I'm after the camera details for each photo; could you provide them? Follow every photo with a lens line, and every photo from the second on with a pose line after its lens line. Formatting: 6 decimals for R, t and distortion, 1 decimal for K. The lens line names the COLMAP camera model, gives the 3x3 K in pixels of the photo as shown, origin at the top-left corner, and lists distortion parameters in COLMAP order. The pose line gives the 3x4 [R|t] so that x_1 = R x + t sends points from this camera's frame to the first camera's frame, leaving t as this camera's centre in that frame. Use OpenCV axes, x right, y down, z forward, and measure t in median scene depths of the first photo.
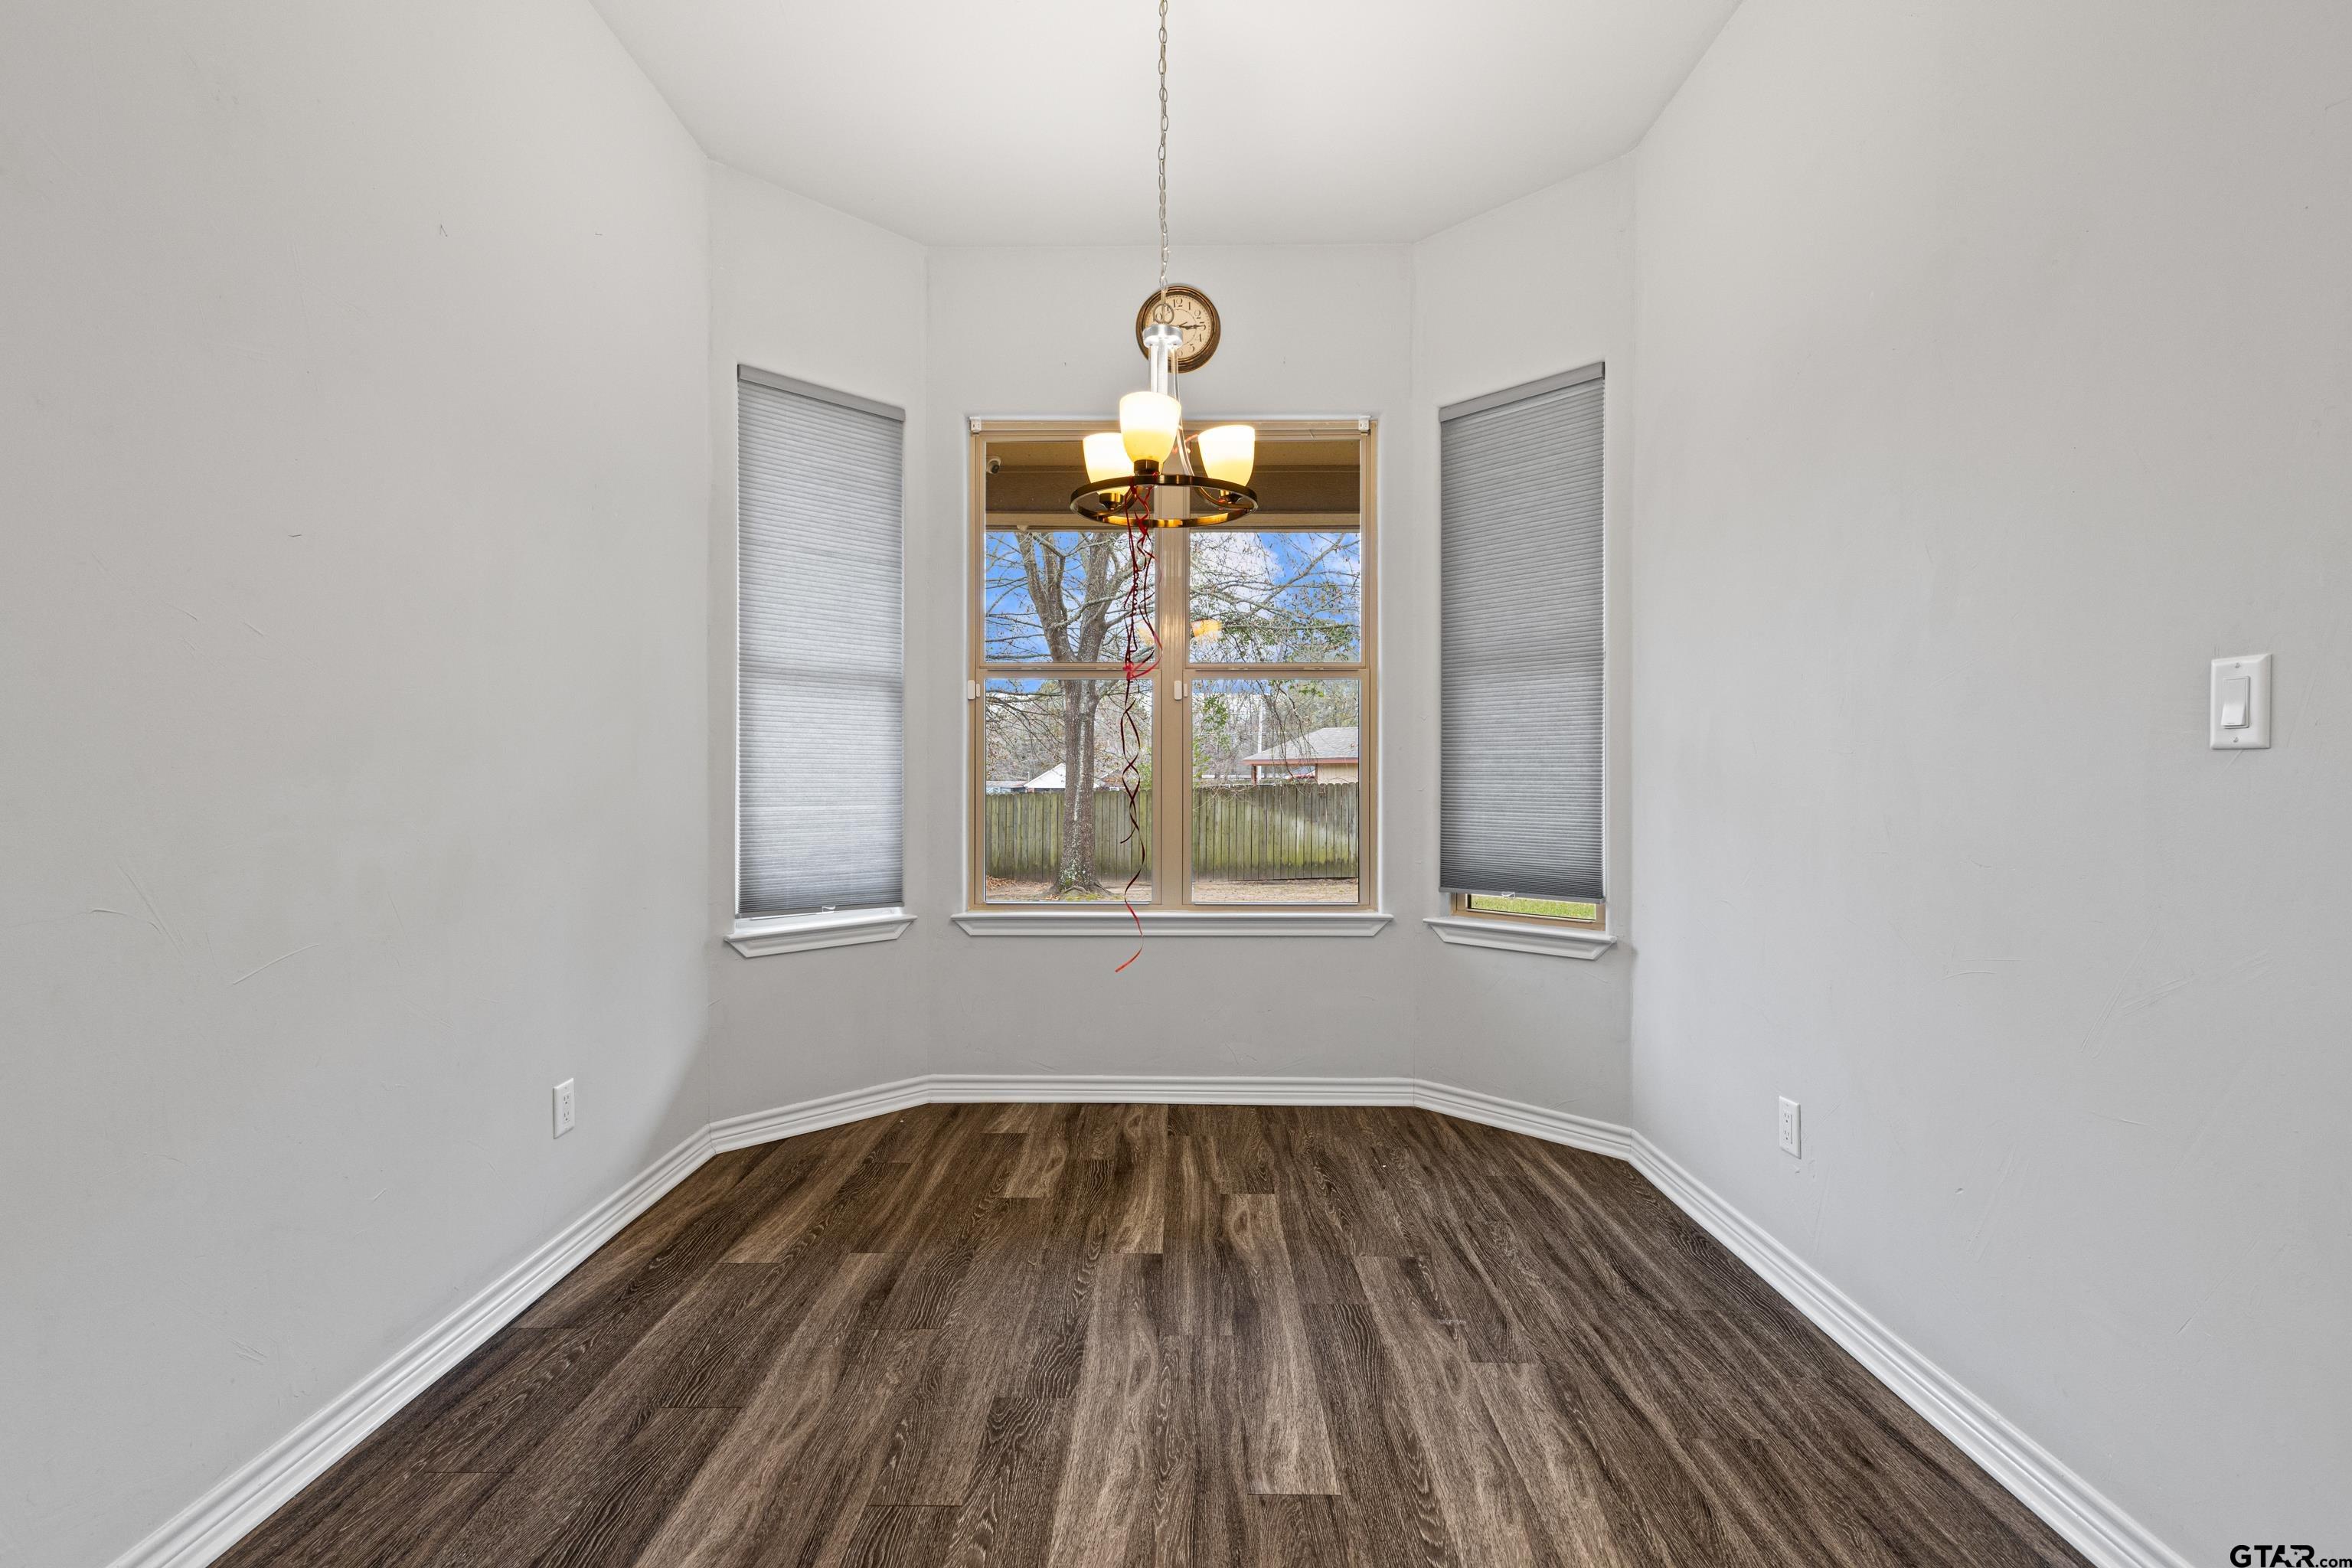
lens RADIAL K [[1058.3, 0, 1169.3], [0, 1058.3, 779.5], [0, 0, 1]] dist [0.008386, -0.001482]
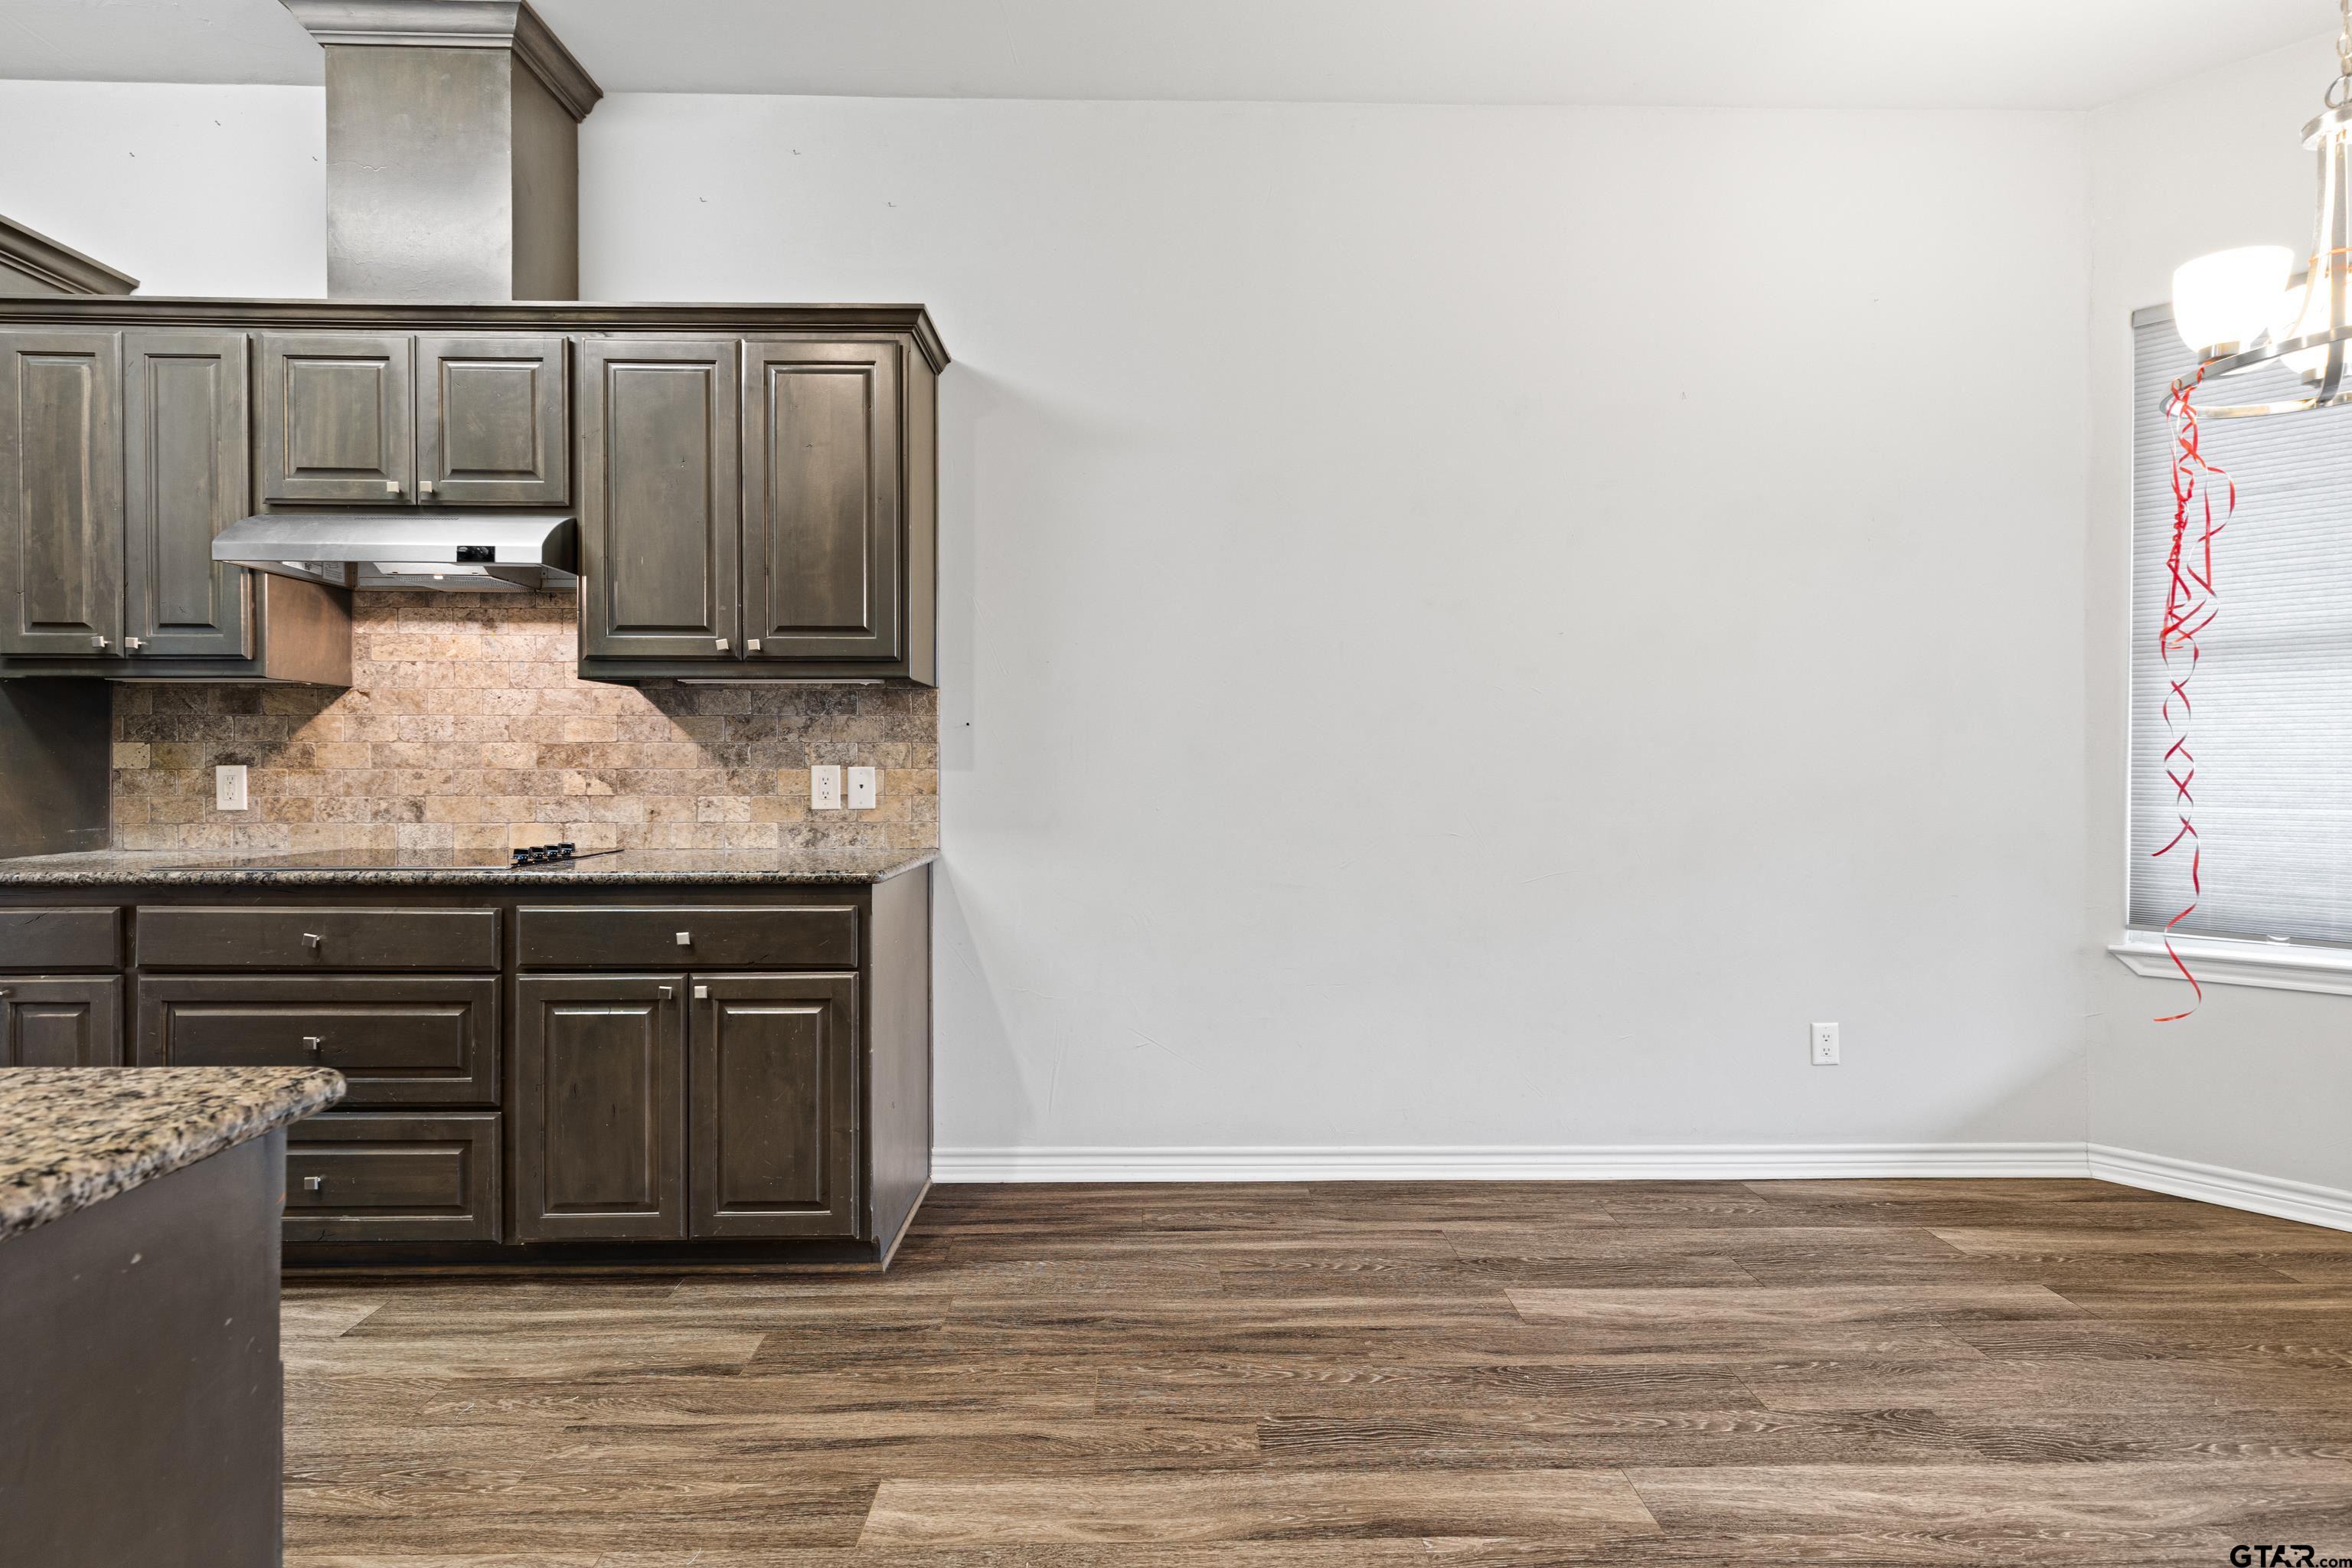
lens RADIAL K [[1058.3, 0, 1179.7], [0, 1058.3, 770.4], [0, 0, 1]] dist [0.008386, -0.001482]
pose [[0.037080, -0.000028, -0.999312, 0.643571], [-0.003286, 0.999995, -0.000150, -0.001134], [0.999307, 0.003290, 0.037080, 0.225065]]
